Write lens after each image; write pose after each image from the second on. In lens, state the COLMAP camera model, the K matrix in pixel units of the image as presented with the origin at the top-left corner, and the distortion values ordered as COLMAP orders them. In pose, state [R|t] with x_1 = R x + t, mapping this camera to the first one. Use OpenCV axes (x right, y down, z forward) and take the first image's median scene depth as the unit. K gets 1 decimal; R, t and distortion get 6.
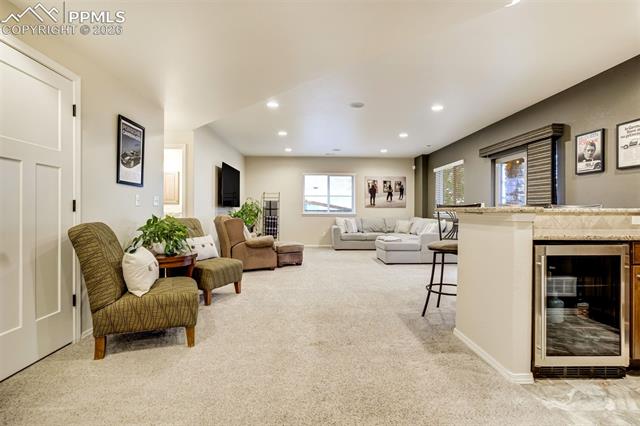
lens RADIAL K [[304.0, 0, 322.2], [0, 304.0, 209.0], [0, 0, 1]] dist [-0.022514, 0.008048]
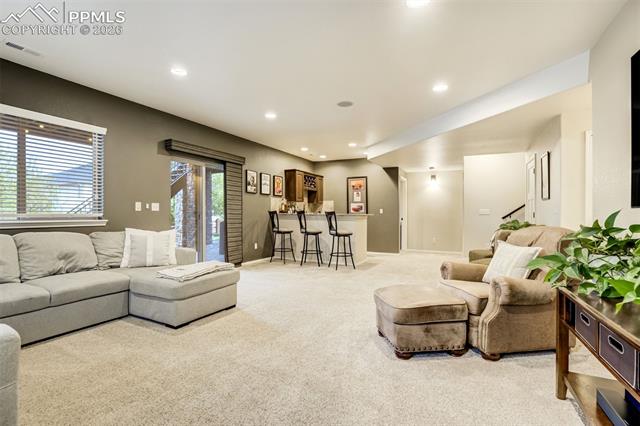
lens RADIAL K [[304.0, 0, 319.1], [0, 304.0, 210.9], [0, 0, 1]] dist [-0.022514, 0.008048]
pose [[-0.869556, -0.020849, 0.493394, -0.267137], [-0.027012, 0.999621, -0.005366, -0.007742], [-0.493095, -0.017994, -0.869789, 1.681220]]
